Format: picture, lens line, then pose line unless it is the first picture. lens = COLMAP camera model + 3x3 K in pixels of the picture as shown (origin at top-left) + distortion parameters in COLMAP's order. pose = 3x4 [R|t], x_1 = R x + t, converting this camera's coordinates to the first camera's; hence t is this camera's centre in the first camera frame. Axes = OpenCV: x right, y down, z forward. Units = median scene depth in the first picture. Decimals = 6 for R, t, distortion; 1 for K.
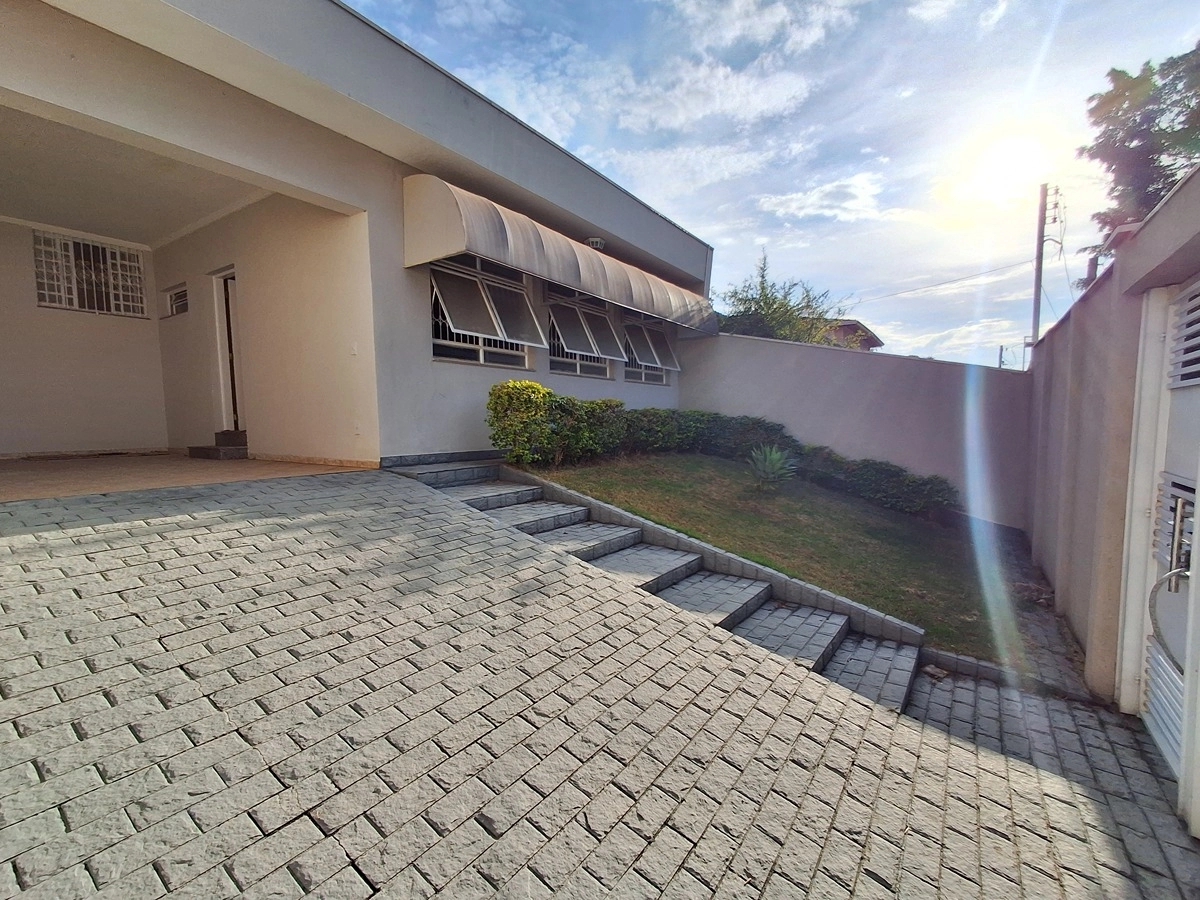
lens RADIAL K [[563.9, 0, 599.5], [0, 563.9, 471.5], [0, 0, 1]] dist [-0.000140, -0.000084]
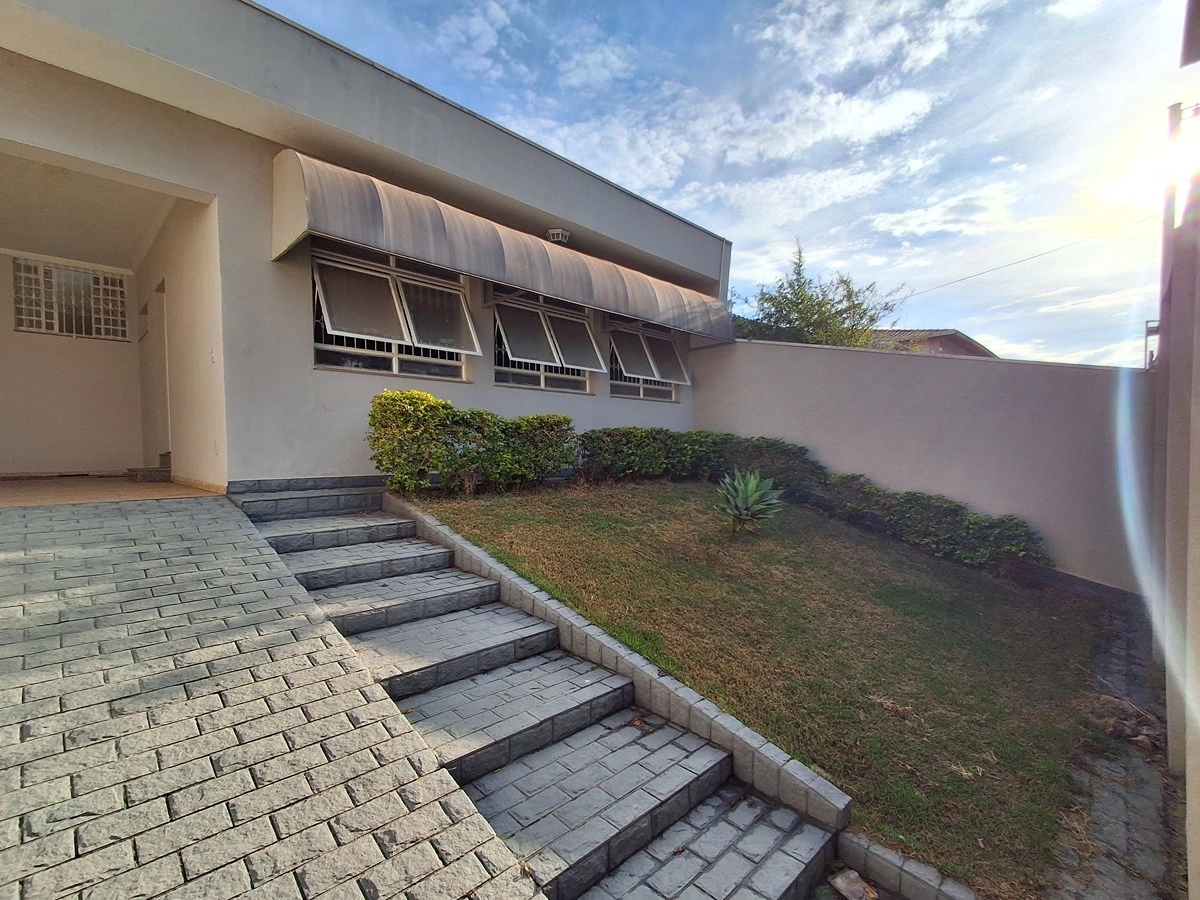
lens RADIAL K [[561.0, 0, 599.3], [0, 561.0, 466.2], [0, 0, 1]] dist [0.001521, 0.000421]
pose [[0.982853, 0.005122, -0.184318, 0.229507], [-0.016180, 0.998154, -0.058539, -0.005535], [0.183678, 0.060518, 0.981122, 0.206360]]
